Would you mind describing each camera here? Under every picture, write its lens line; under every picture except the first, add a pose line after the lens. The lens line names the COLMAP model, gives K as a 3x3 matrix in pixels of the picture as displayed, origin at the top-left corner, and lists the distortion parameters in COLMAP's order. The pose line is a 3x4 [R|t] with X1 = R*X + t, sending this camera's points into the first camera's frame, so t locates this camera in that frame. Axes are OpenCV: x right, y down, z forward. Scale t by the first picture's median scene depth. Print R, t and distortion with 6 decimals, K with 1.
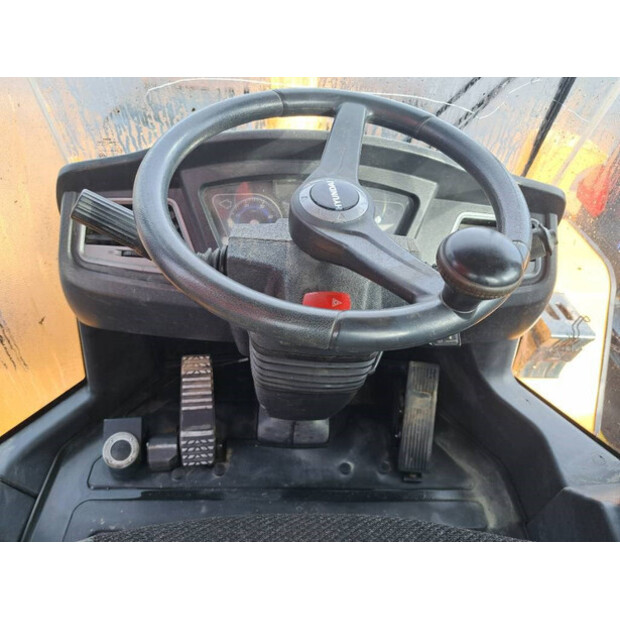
lens RADIAL K [[453.7, 0, 310.0], [0, 453.7, 310.0], [0, 0, 1]] dist [0.099198, -0.109558]
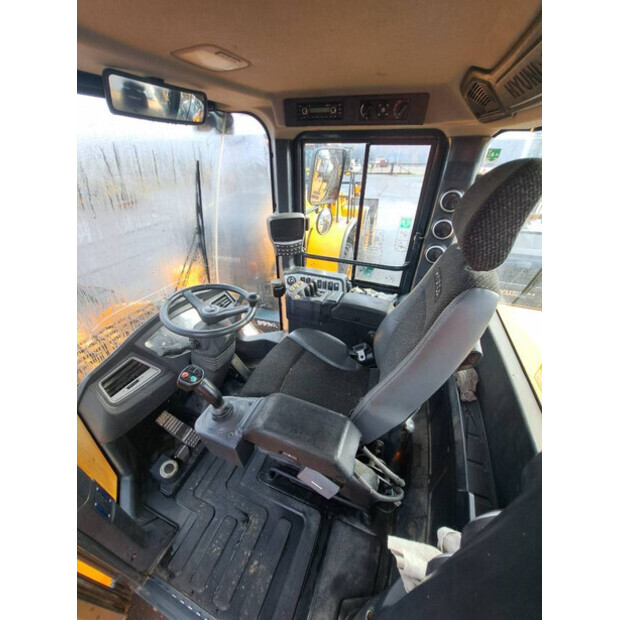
lens RADIAL K [[251.9, 0, 303.4], [0, 251.9, 316.3], [0, 0, 1]] dist [-0.000911, 0.000010]
pose [[0.409132, -0.569712, 0.712769, -0.572629], [0.649292, 0.730605, 0.211272, -0.060195], [-0.641117, 0.376358, 0.668823, -0.467136]]
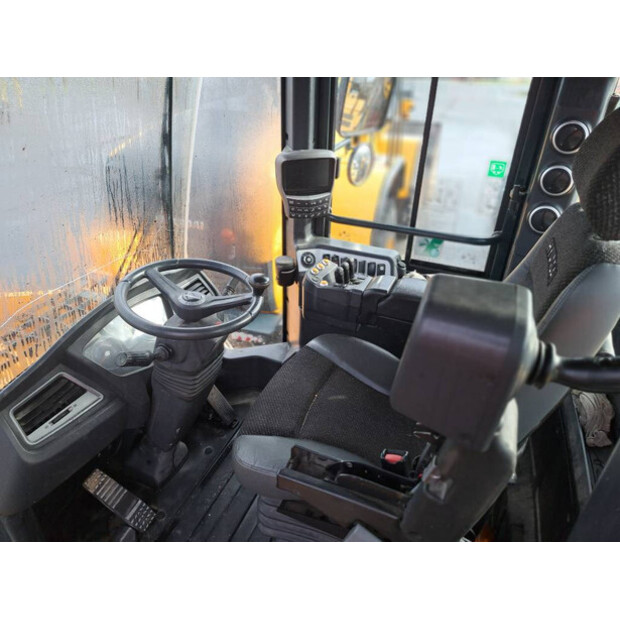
lens RADIAL K [[453.7, 0, 310.0], [0, 453.7, 310.0], [0, 0, 1]] dist [0.099198, -0.109558]
pose [[0.405294, -0.530081, 0.744816, -0.751627], [0.630876, 0.751812, 0.191767, -0.120217], [-0.661613, 0.392164, 0.639120, -0.493778]]
